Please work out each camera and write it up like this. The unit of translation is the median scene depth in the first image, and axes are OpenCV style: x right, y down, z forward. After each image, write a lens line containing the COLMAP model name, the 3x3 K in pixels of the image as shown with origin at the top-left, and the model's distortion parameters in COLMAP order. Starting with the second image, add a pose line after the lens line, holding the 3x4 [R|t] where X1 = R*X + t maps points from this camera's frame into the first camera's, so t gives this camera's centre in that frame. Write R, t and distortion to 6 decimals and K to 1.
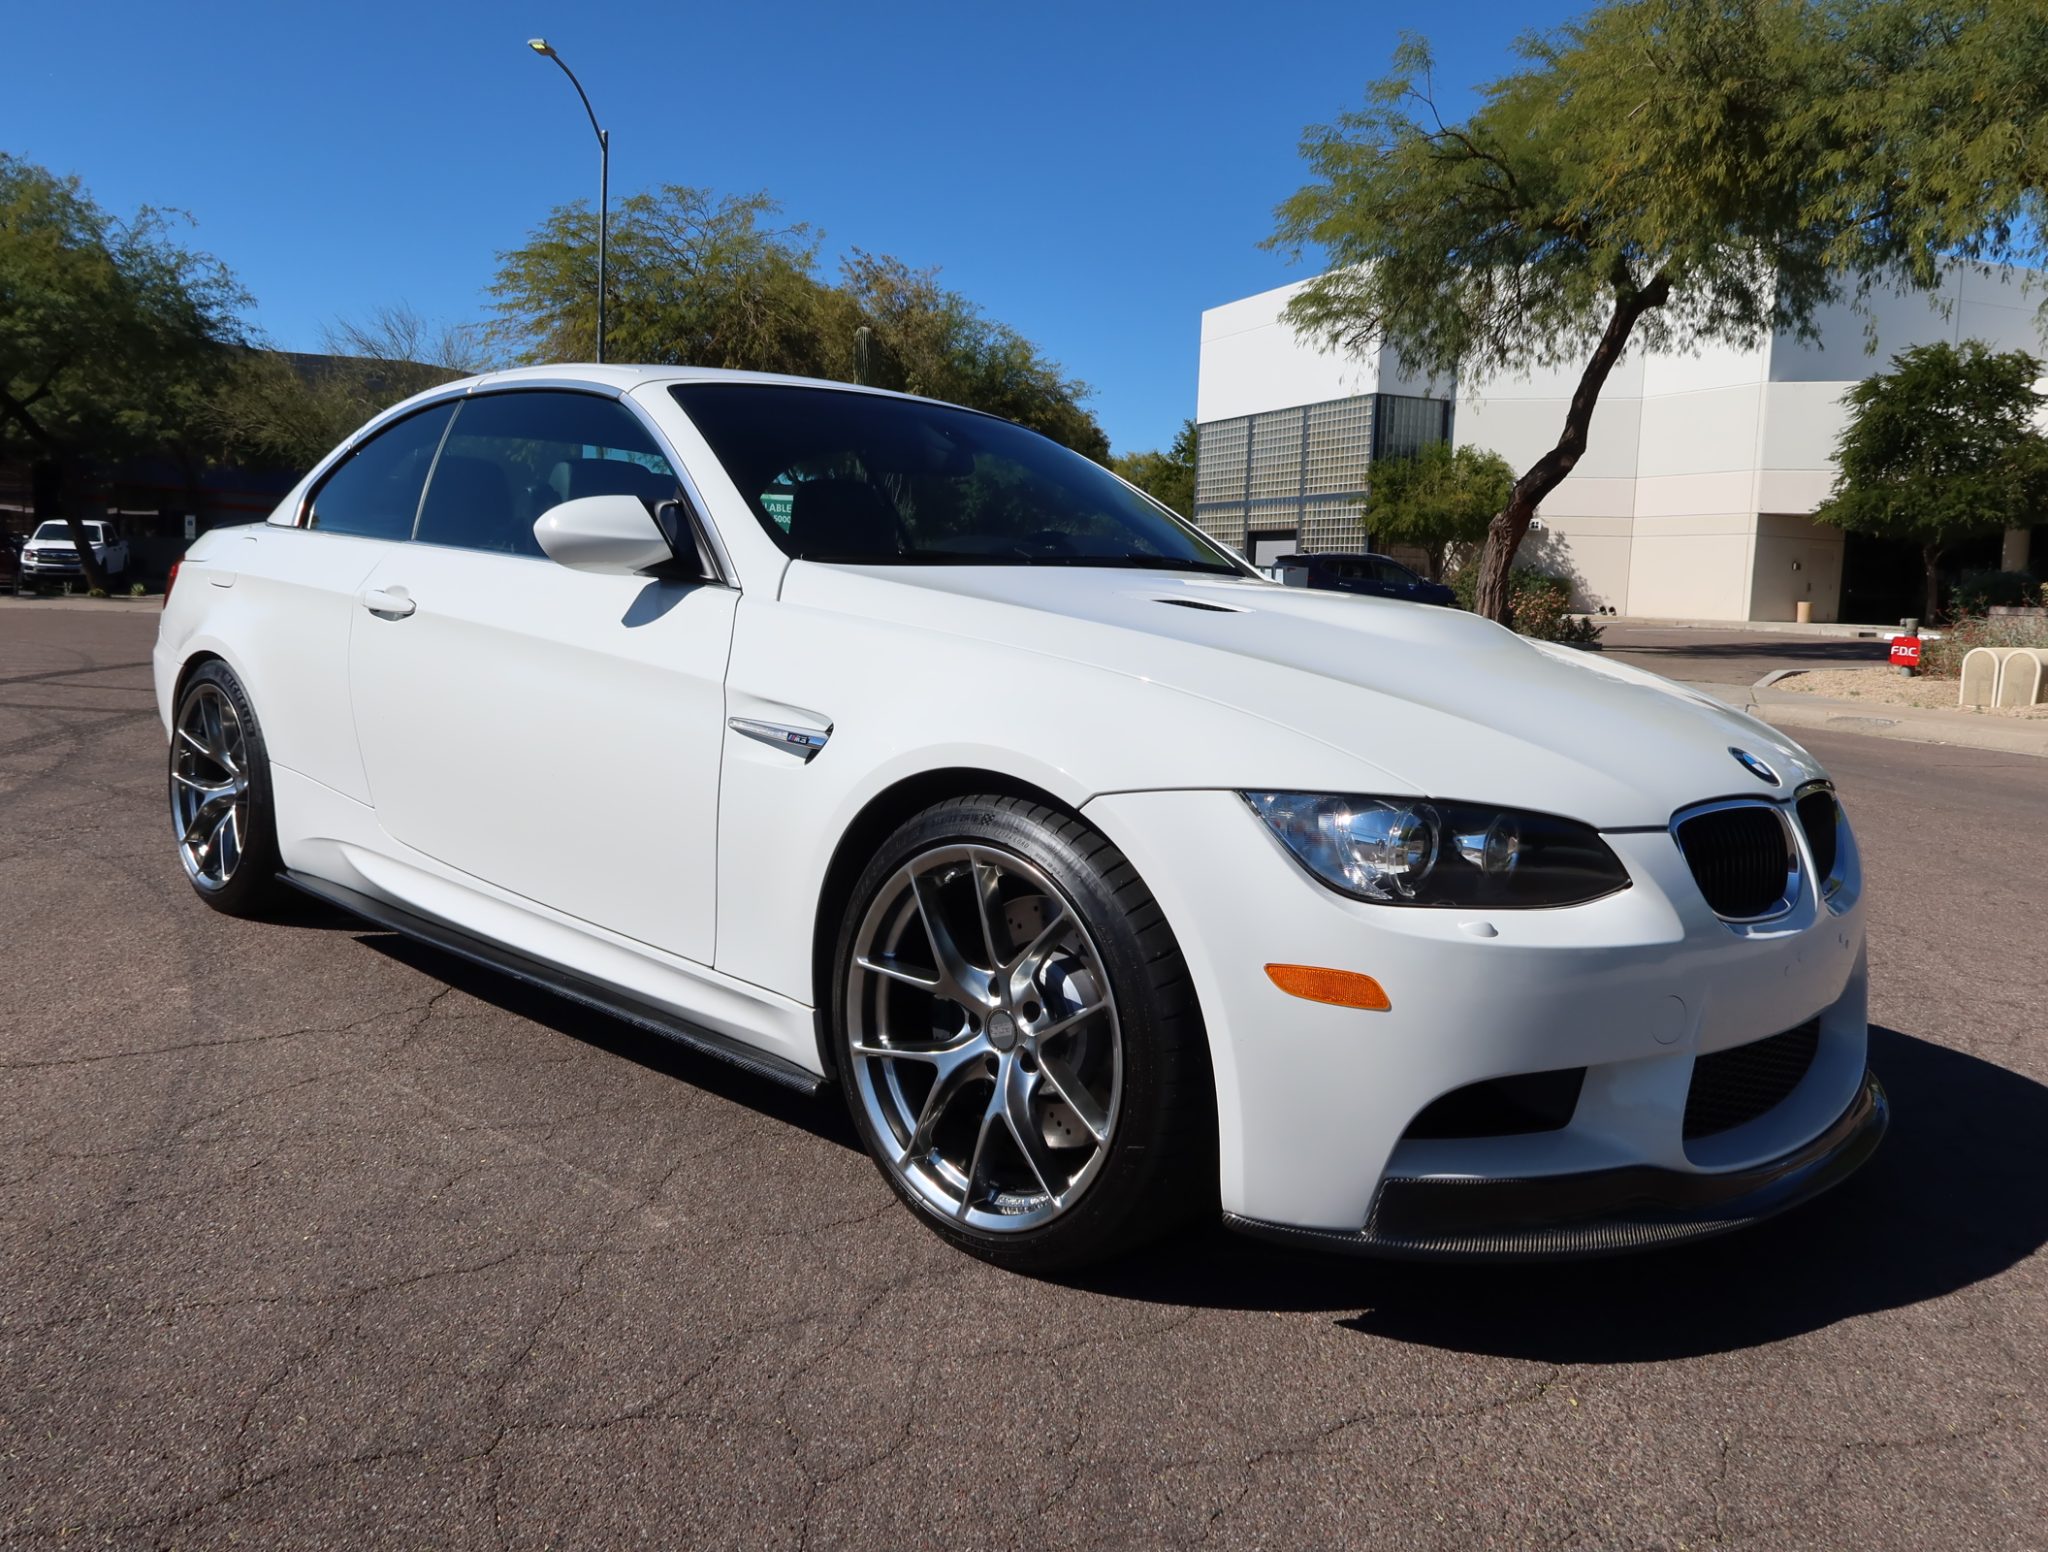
lens RADIAL K [[1606.6, 0, 1025.2], [0, 1606.6, 764.1], [0, 0, 1]] dist [-0.025401, 0.006942]
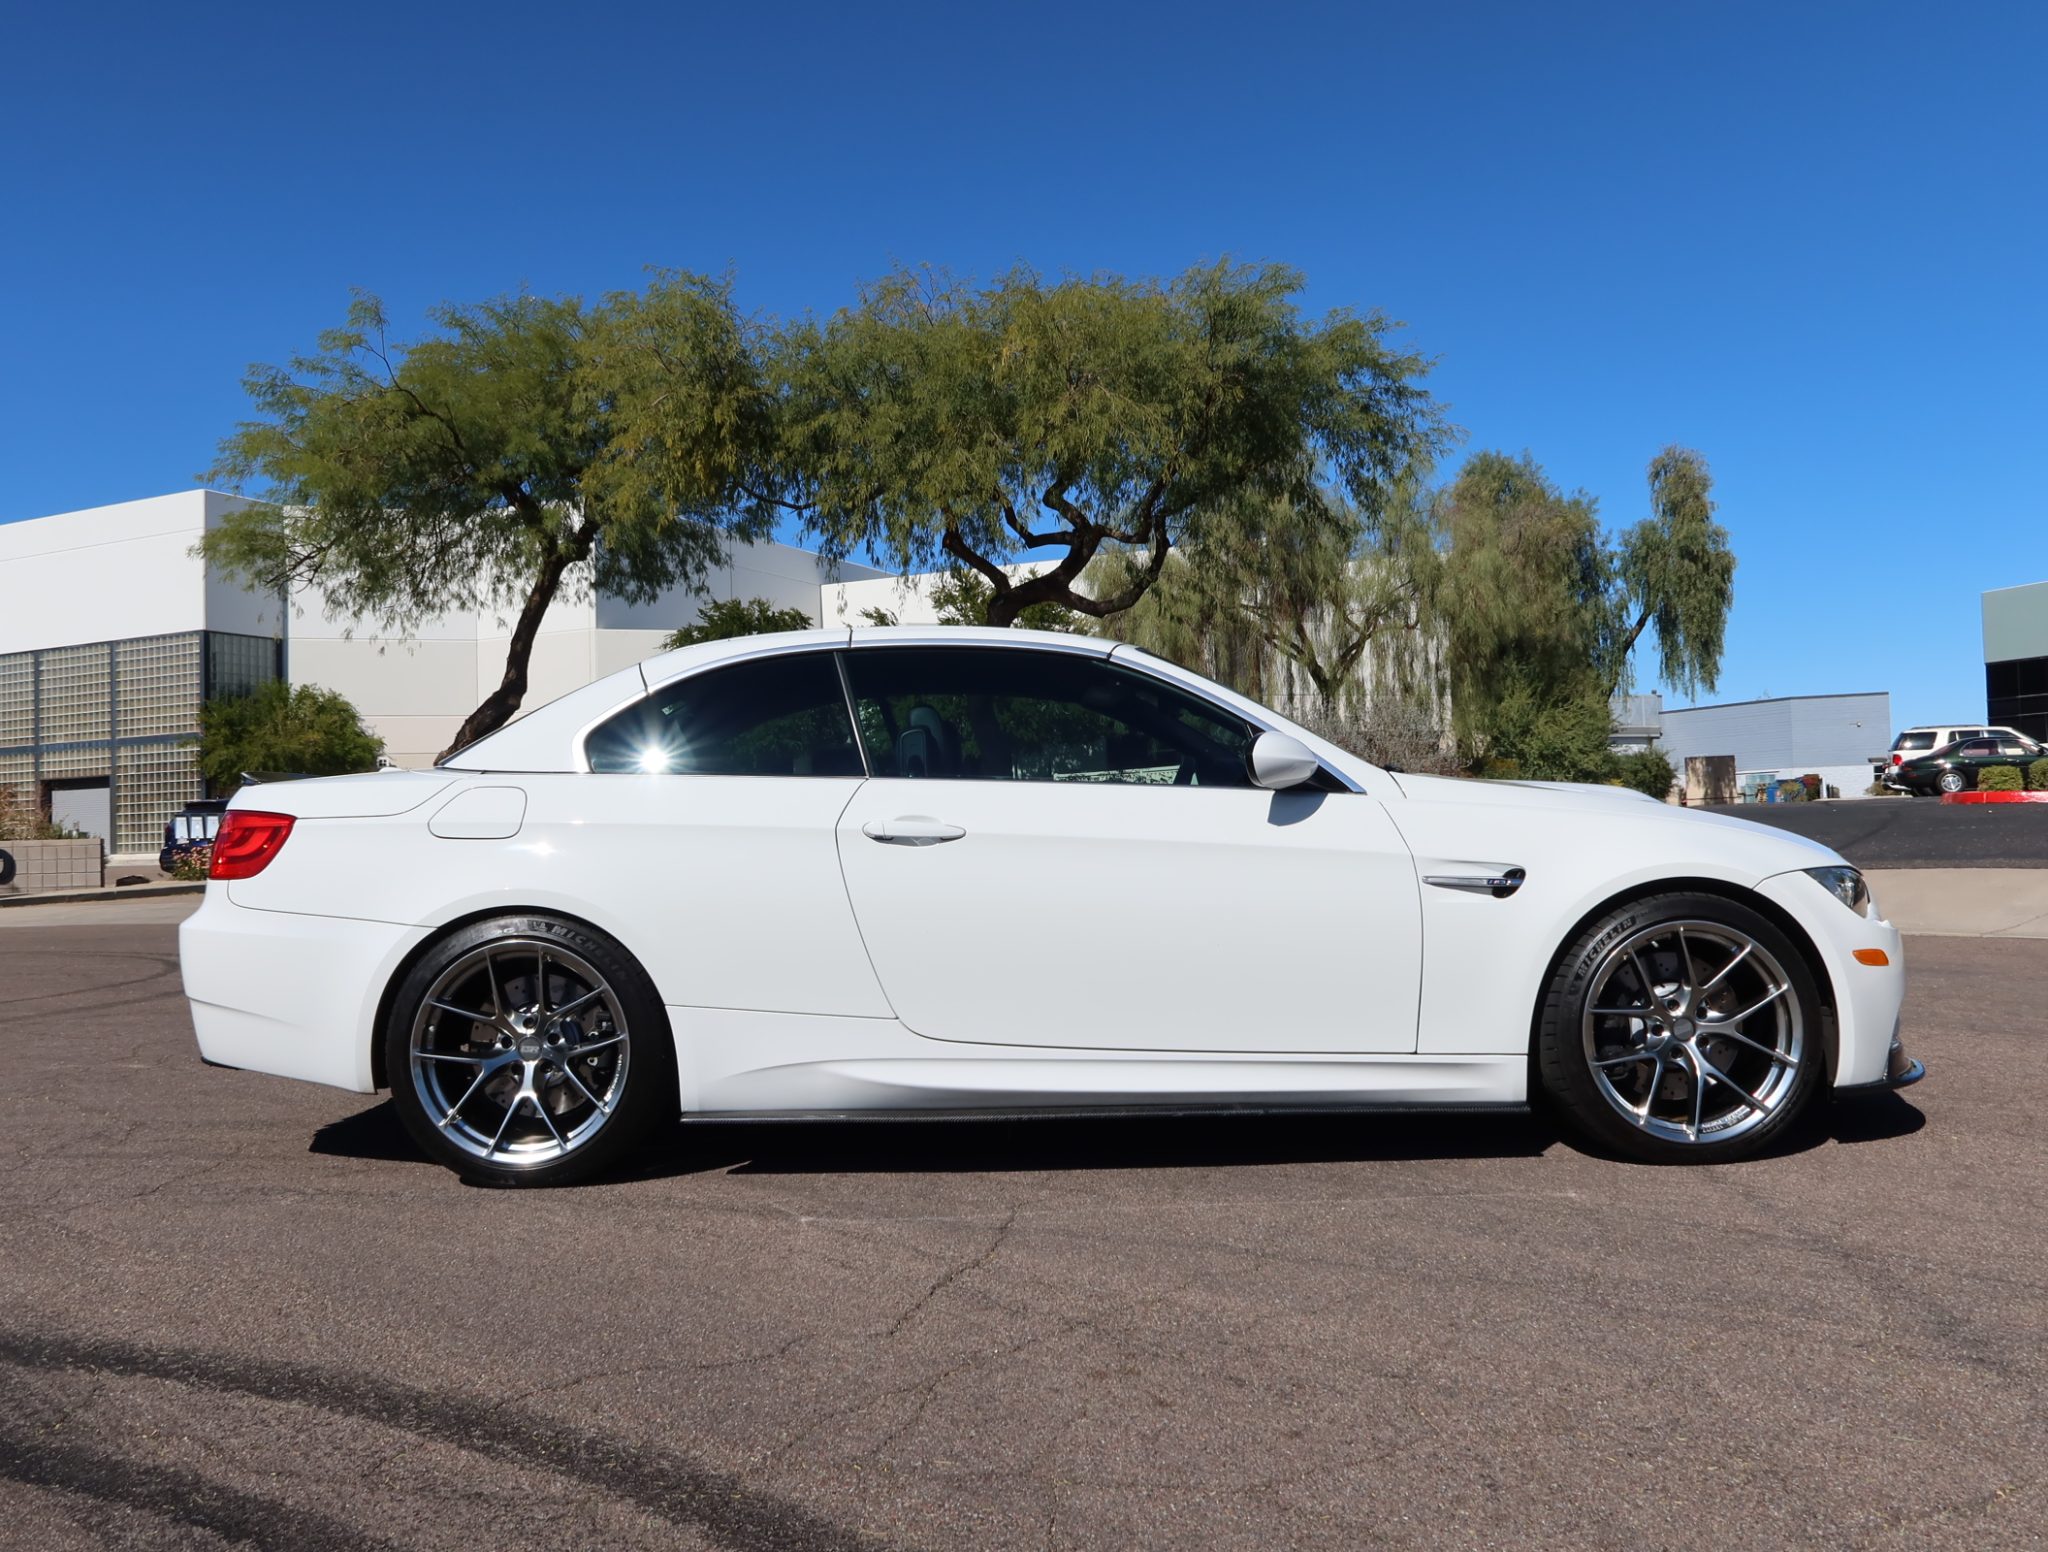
lens RADIAL K [[1606.6, 0, 1013.4], [0, 1606.6, 765.3], [0, 0, 1]] dist [-0.025401, 0.006942]
pose [[0.733929, -0.029034, 0.678605, -0.135815], [0.127472, 0.987222, -0.095627, -0.003464], [-0.667157, 0.156686, 0.728252, 0.015516]]
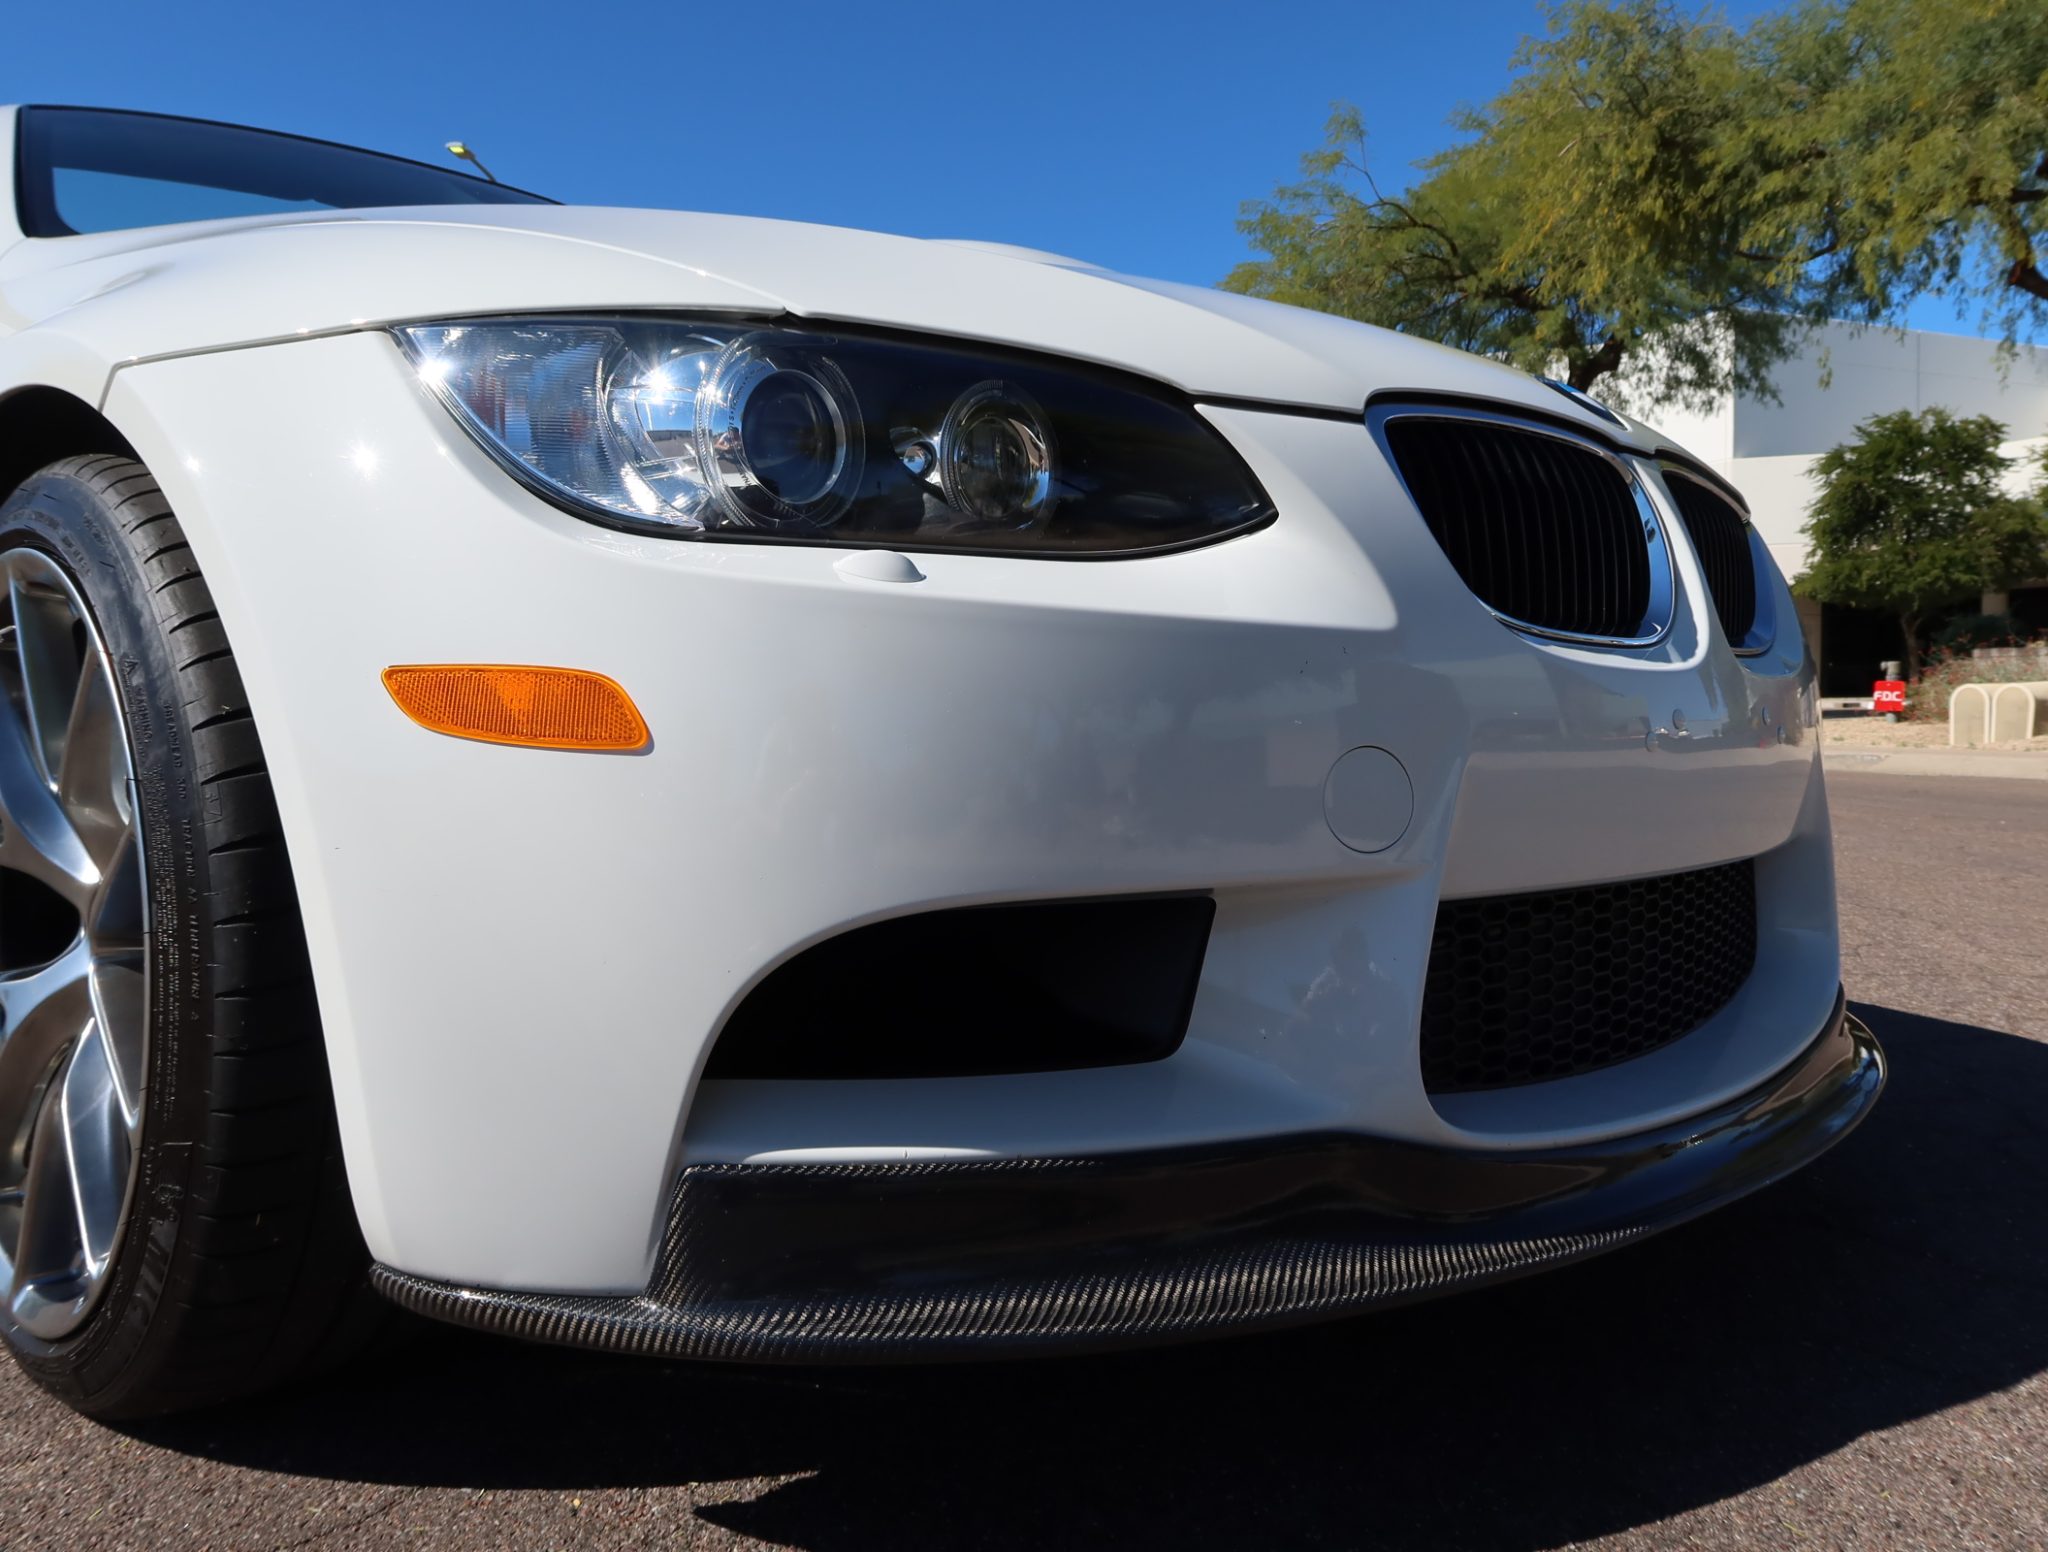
lens RADIAL K [[1606.6, 0, 1025.2], [0, 1606.6, 753.8], [0, 0, 1]] dist [-0.025401, 0.006942]
pose [[0.999299, -0.037070, 0.005229, 0.021816], [0.037371, 0.996055, -0.080485, 0.012875], [-0.002225, 0.080624, 0.996742, 0.039362]]
